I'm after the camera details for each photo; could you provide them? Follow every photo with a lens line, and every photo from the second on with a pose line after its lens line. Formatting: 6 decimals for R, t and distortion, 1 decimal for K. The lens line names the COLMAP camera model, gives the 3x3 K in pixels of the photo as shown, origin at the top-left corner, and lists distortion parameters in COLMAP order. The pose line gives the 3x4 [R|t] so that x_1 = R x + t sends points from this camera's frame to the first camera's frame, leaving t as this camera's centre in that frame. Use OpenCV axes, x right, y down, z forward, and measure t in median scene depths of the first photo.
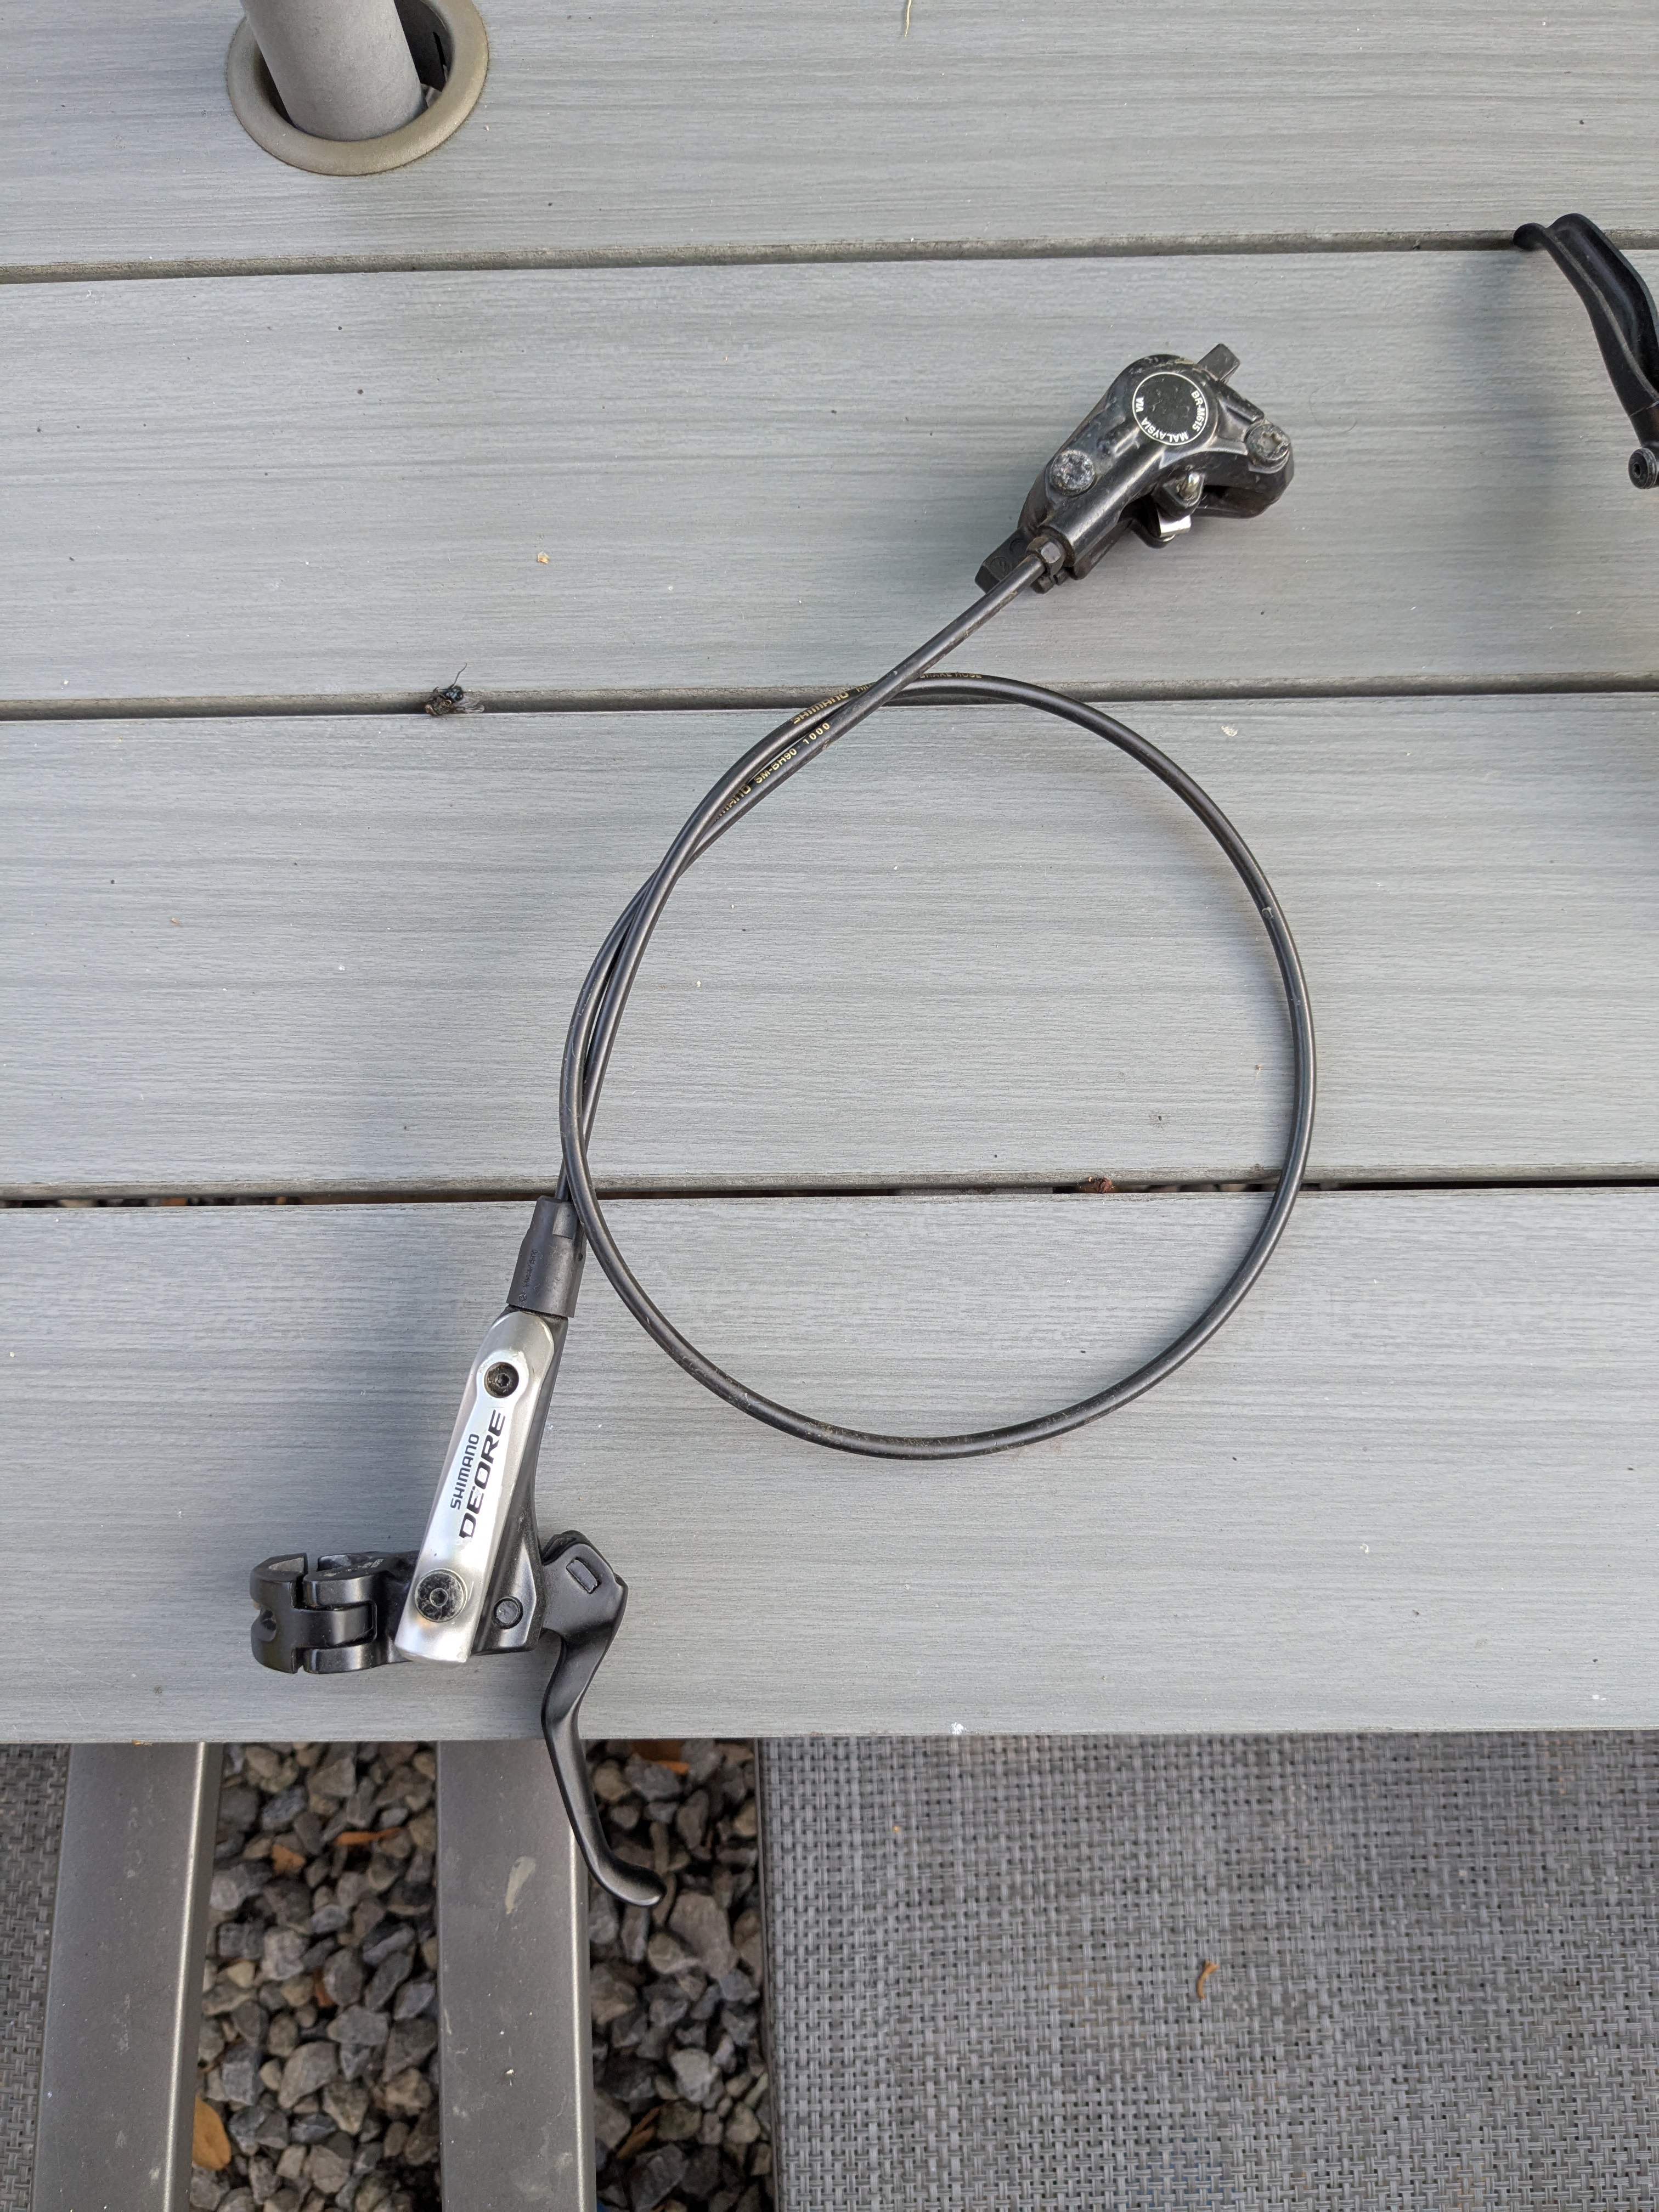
lens RADIAL K [[1731.6, 0, 833.0], [0, 1731.6, 1092.8], [0, 0, 1]] dist [0.008715, -0.073622]
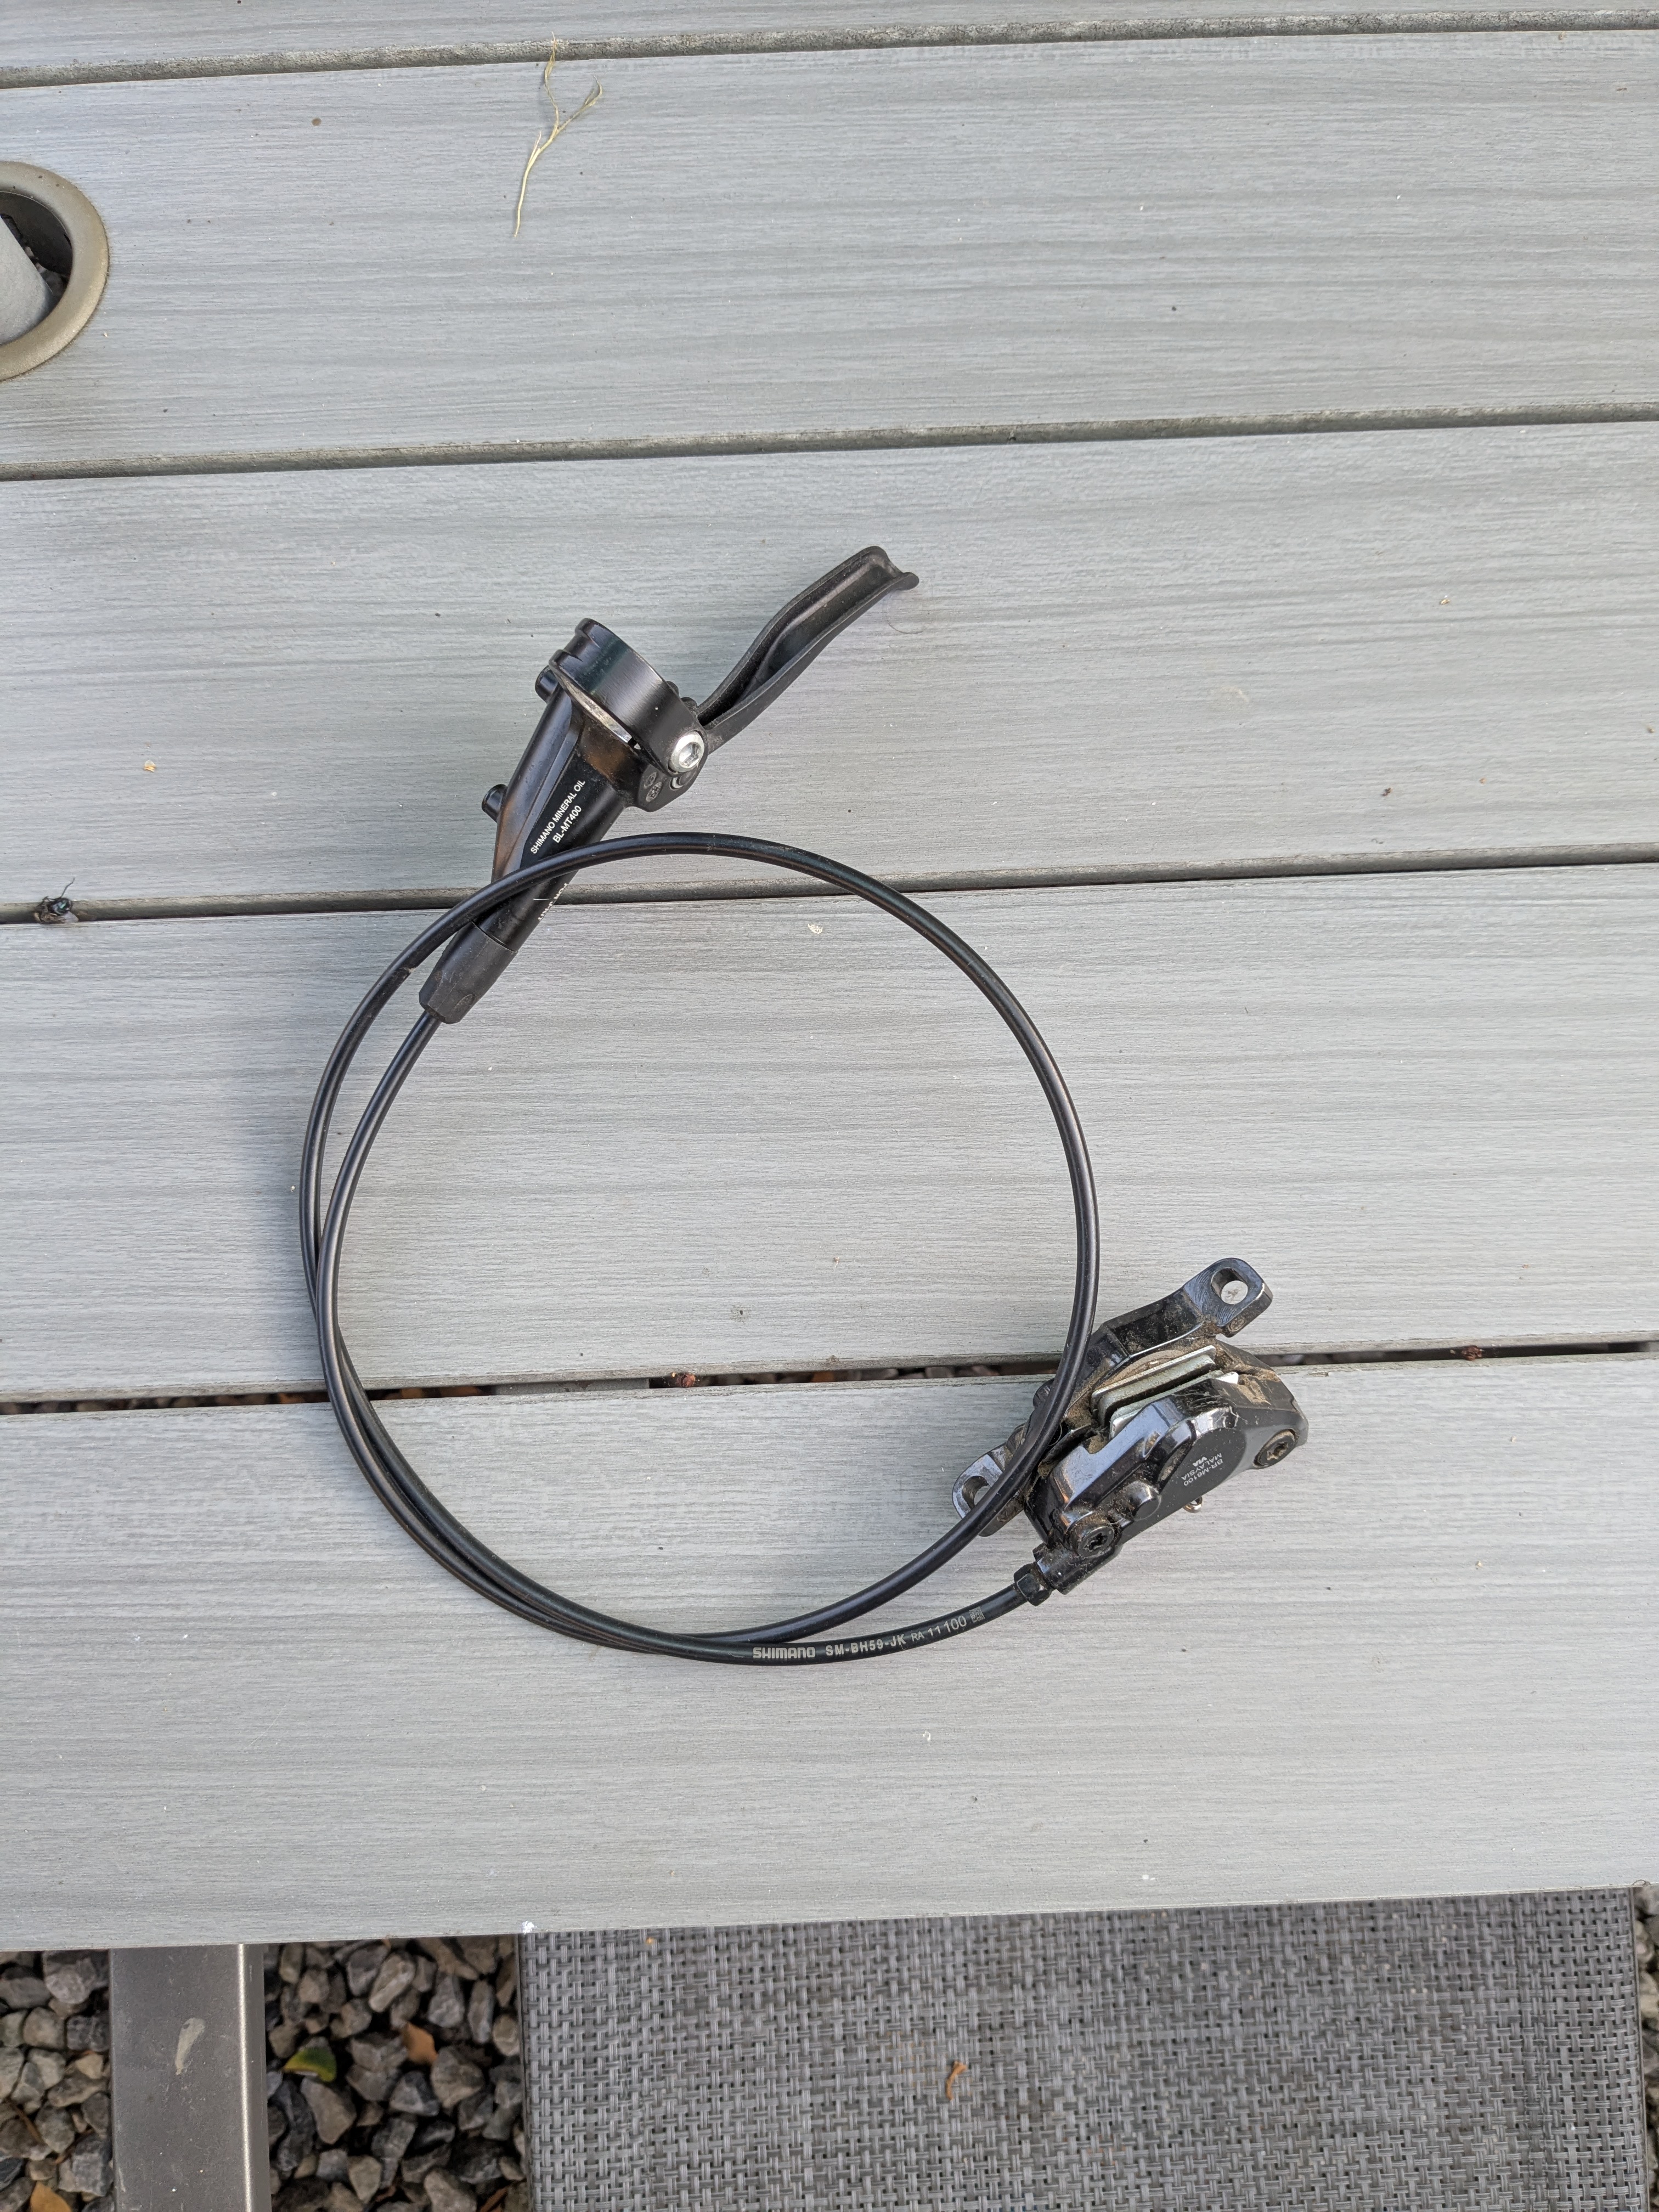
lens RADIAL K [[1714.8, 0, 829.5], [0, 1714.8, 1106.0], [0, 0, 1]] dist [0.000341, -0.054388]
pose [[0.999265, -0.024333, 0.029628, 0.189441], [0.024475, 0.999691, -0.004417, -0.090574], [-0.029512, 0.005139, 0.999551, -0.017106]]
